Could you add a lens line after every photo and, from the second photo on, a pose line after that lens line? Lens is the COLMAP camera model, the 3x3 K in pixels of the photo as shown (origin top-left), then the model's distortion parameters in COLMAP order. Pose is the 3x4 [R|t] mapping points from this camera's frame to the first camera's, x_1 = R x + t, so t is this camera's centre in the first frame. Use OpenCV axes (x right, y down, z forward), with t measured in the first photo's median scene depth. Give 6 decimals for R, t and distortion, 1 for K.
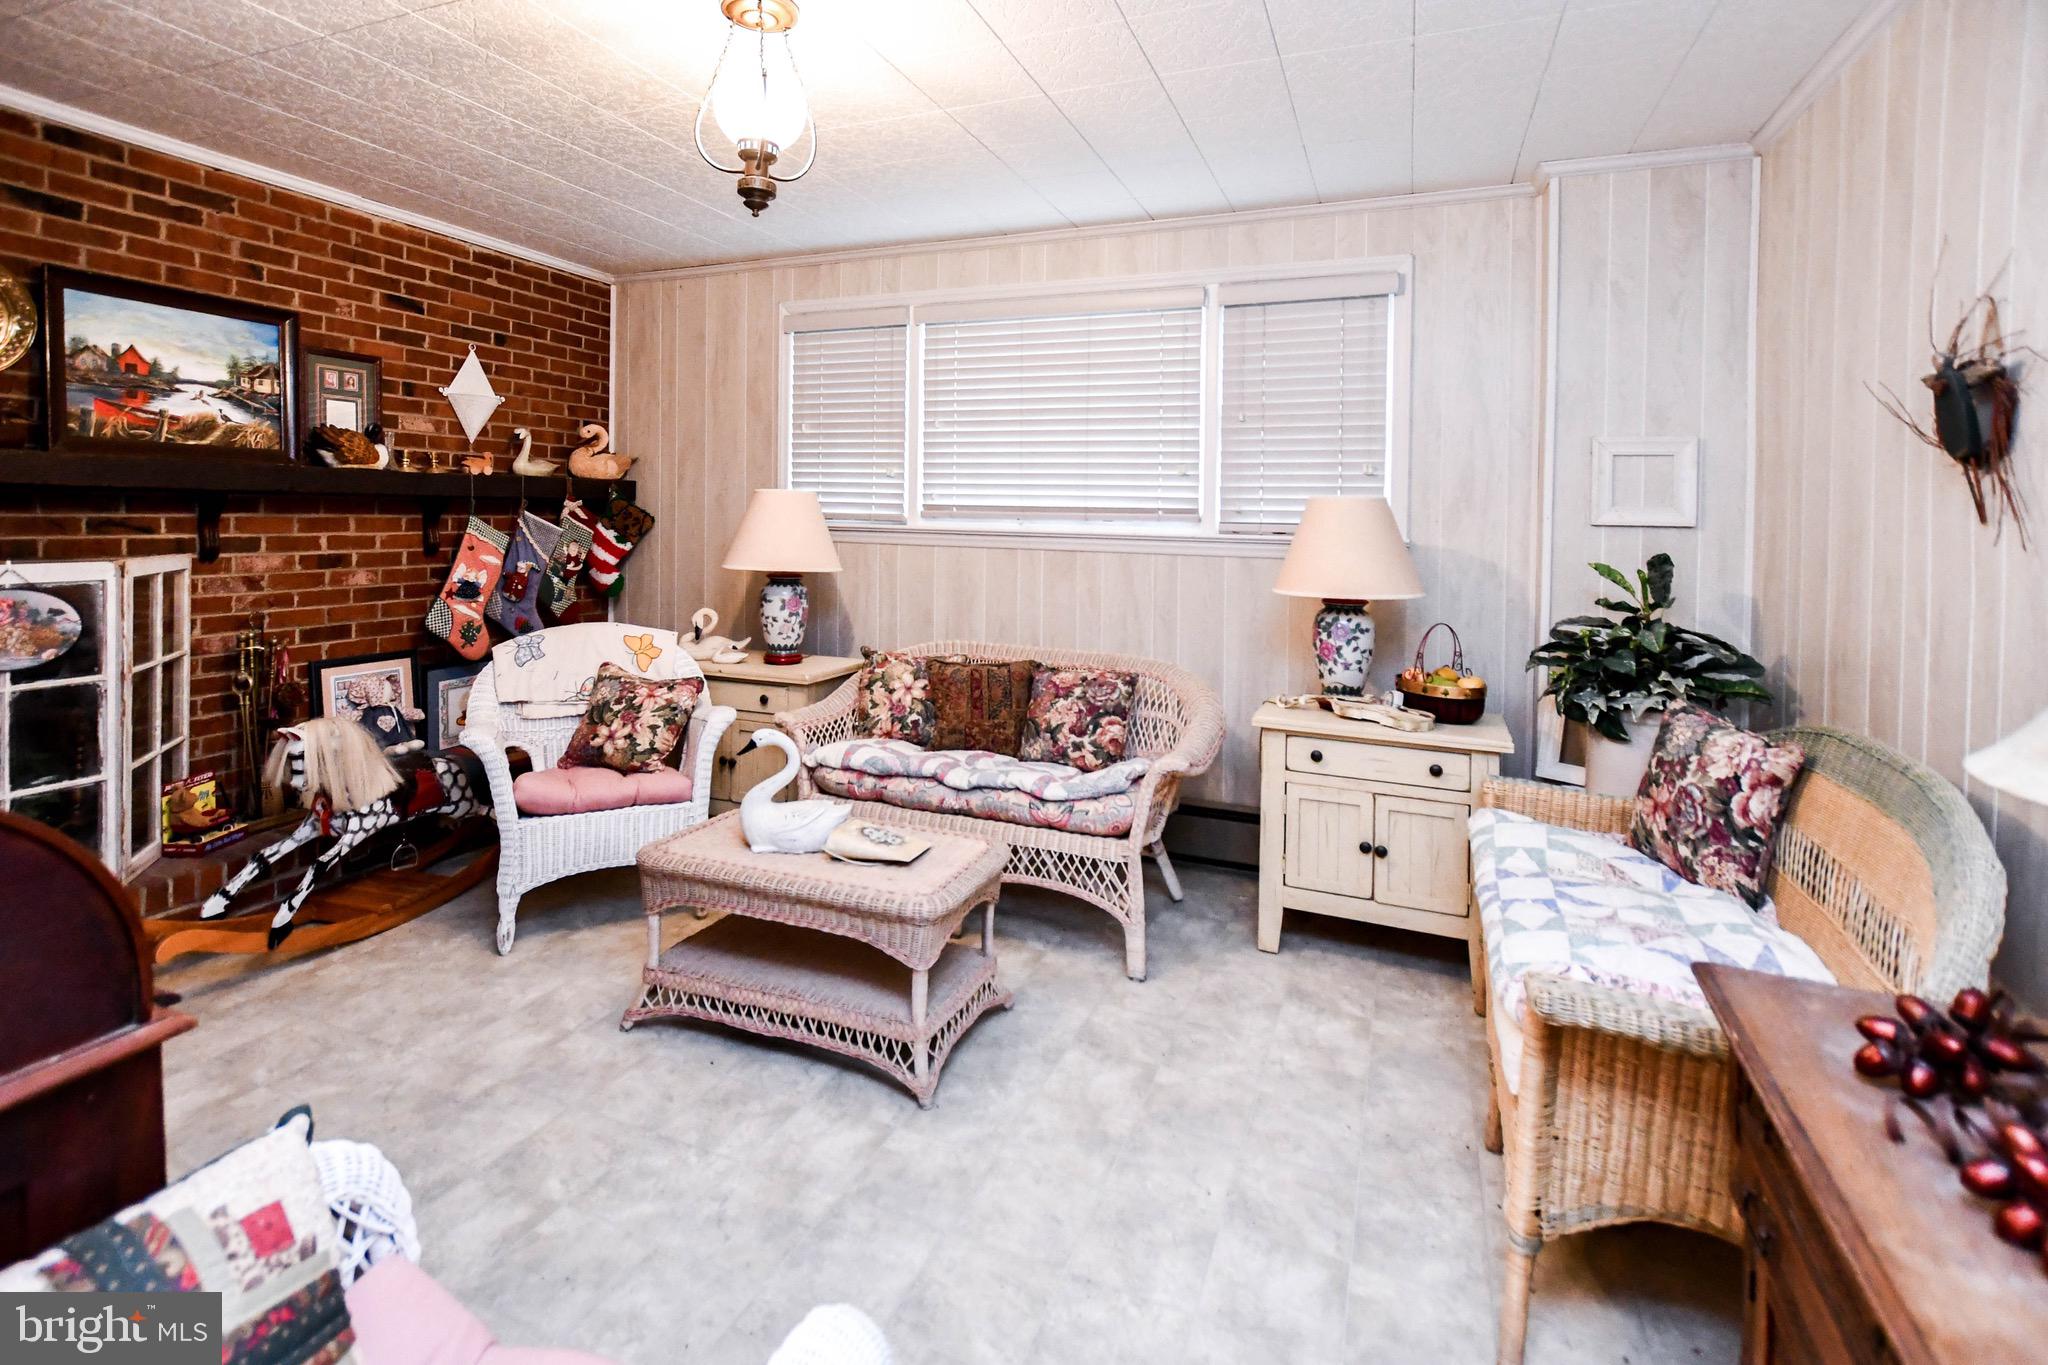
lens RADIAL K [[953.6, 0, 1019.8], [0, 953.6, 538.8], [0, 0, 1]] dist [-0.000944, 0.000248]
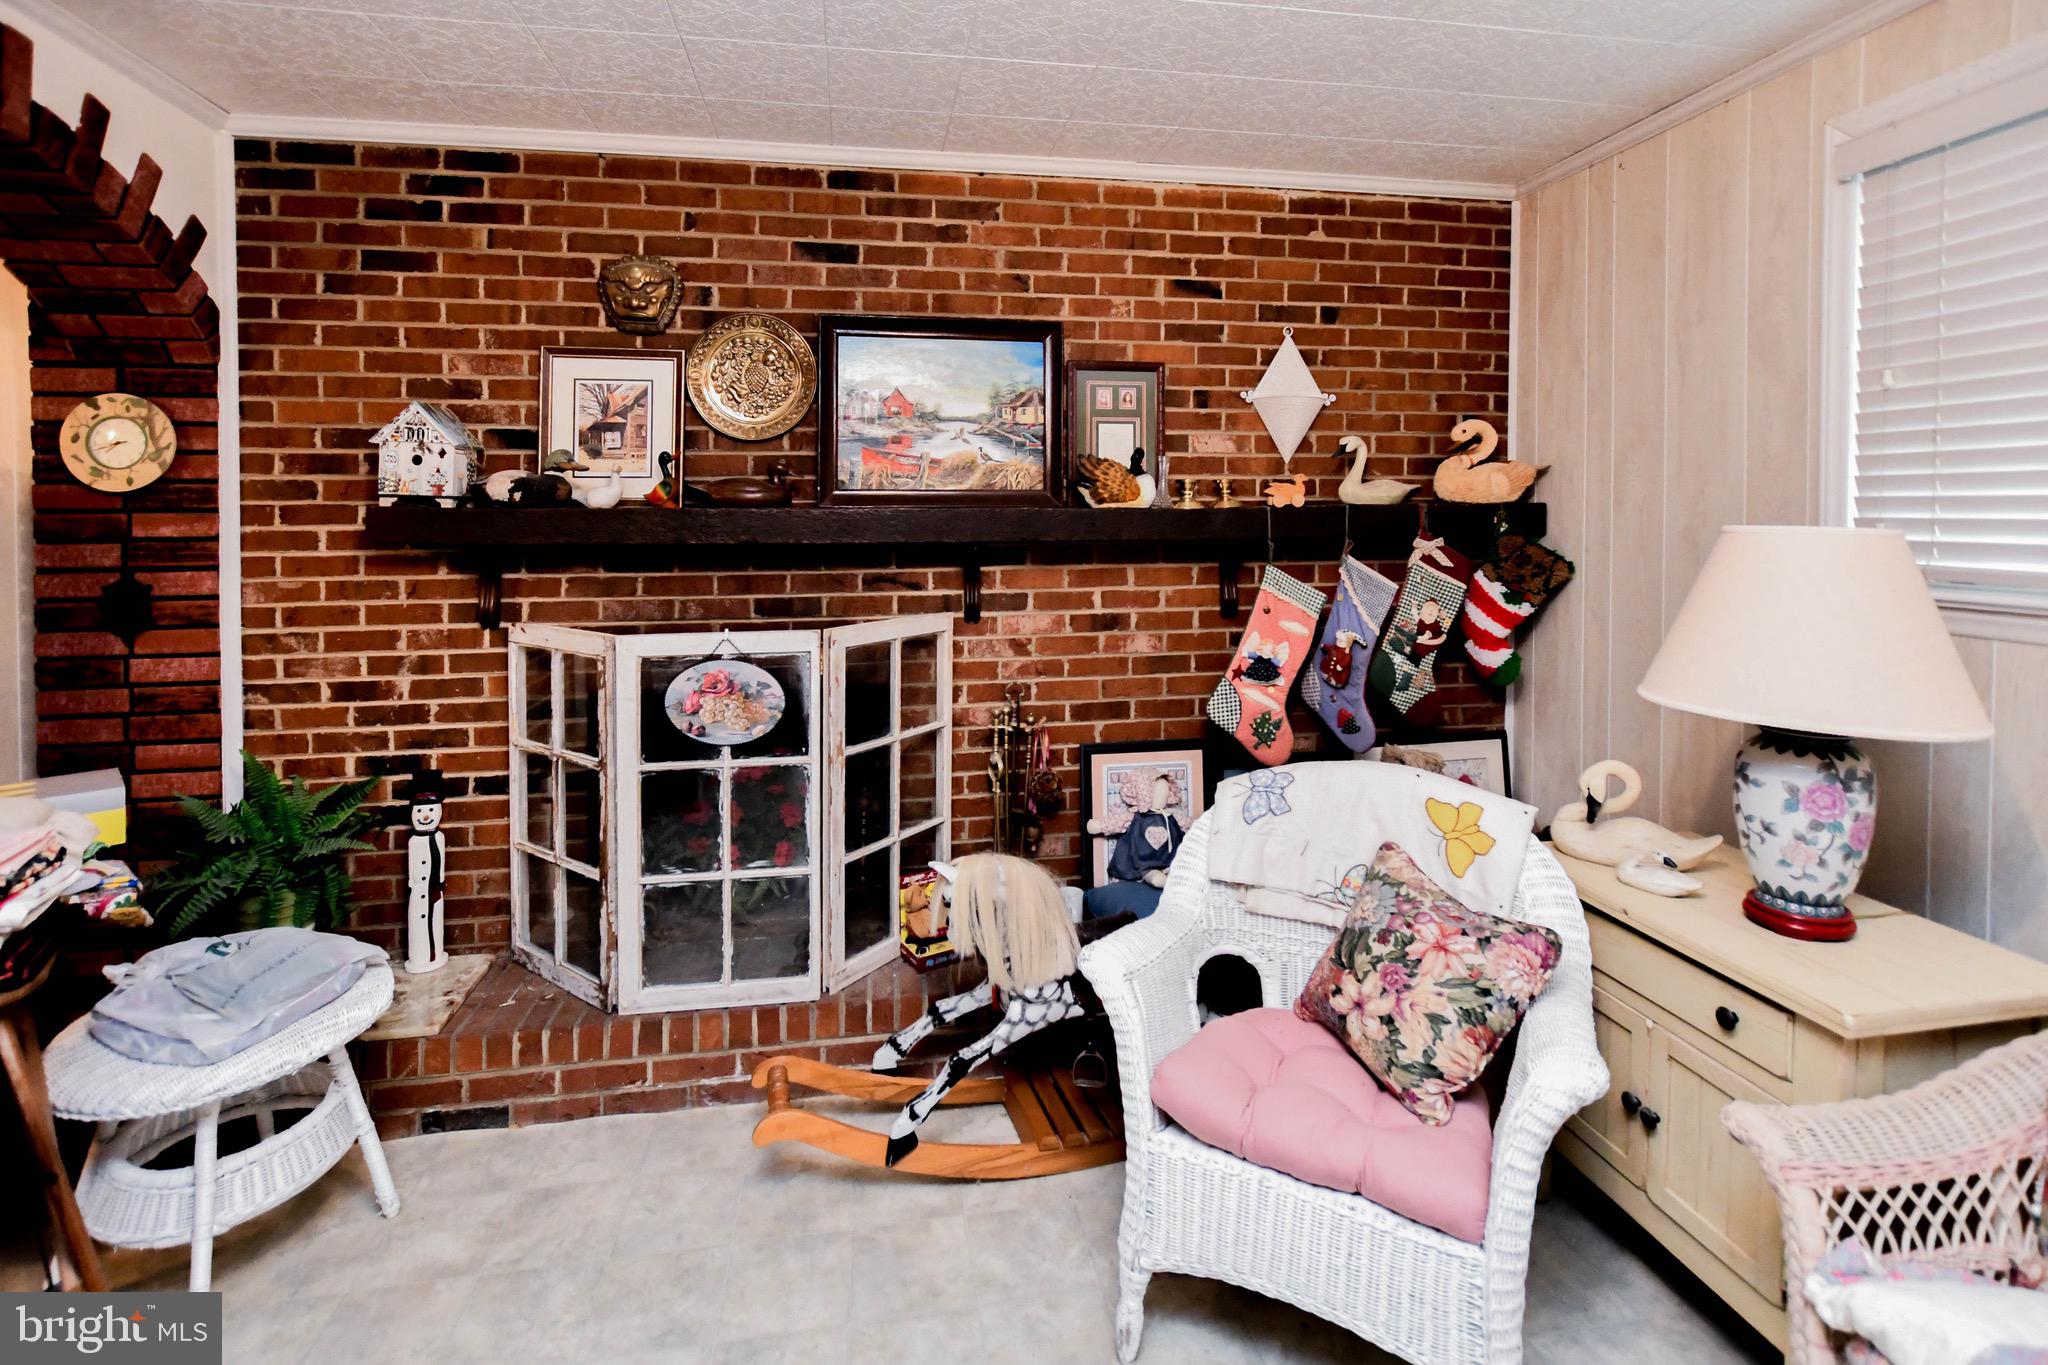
lens RADIAL K [[953.6, 0, 1019.8], [0, 953.6, 538.8], [0, 0, 1]] dist [-0.000944, 0.000248]
pose [[0.522039, 0.001005, -0.852921, -0.067263], [-0.006486, 0.999975, -0.002791, -0.044164], [0.852897, 0.006989, 0.522032, 0.505756]]
